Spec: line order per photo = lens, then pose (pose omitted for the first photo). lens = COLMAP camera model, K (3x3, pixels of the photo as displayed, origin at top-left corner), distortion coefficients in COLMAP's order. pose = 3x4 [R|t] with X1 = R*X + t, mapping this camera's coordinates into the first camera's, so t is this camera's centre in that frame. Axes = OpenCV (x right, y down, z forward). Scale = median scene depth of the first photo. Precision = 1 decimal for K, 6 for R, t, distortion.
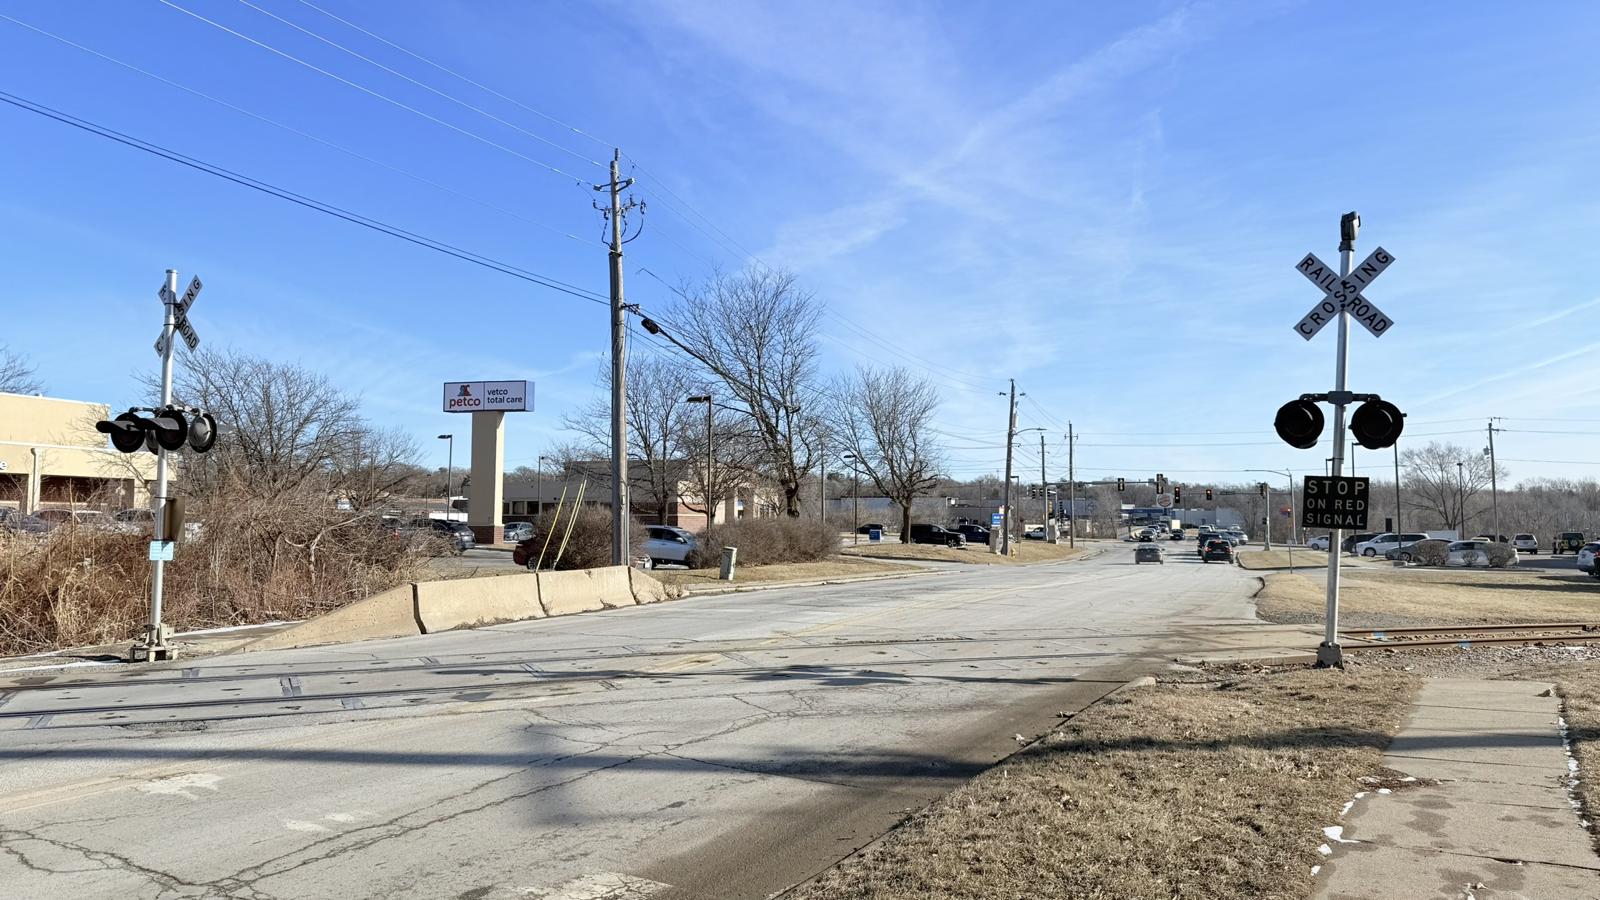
lens RADIAL K [[1111.1, 0, 800.0], [0, 1111.1, 450.0], [0, 0, 1]] dist [0.000256, -0.026321]
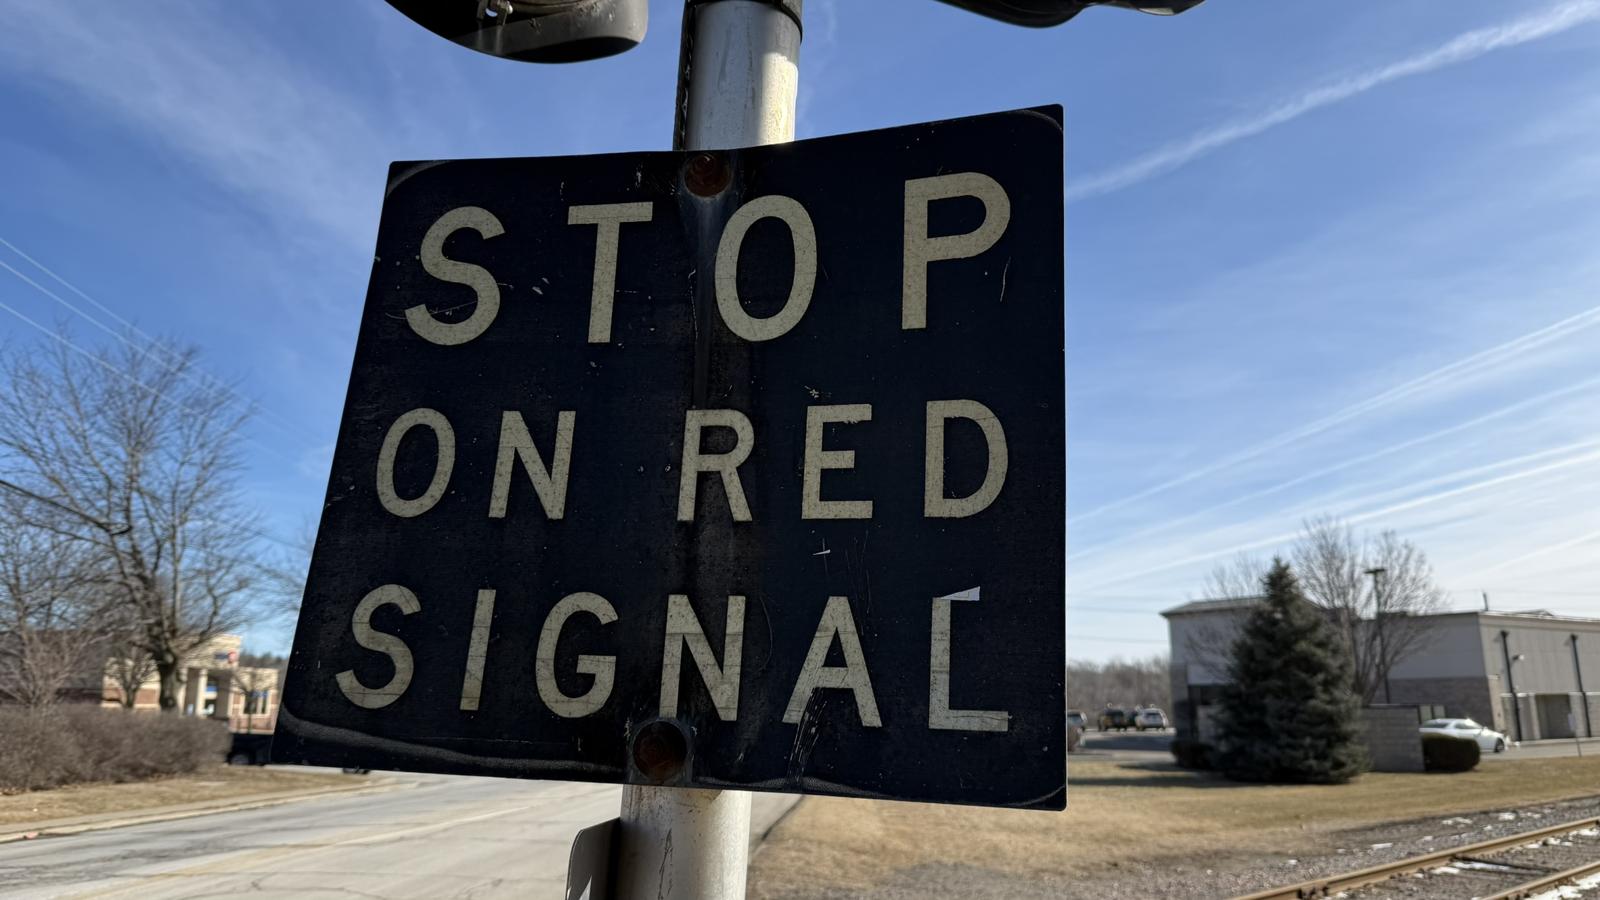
lens RADIAL K [[1111.1, 0, 800.0], [0, 1111.1, 450.0], [0, 0, 1]] dist [0.000256, -0.026321]
pose [[0.943514, 0.059401, 0.325965, 0.462125], [-0.005168, 0.986317, -0.164780, 0.060743], [-0.331293, 0.153788, 0.930911, 0.917729]]
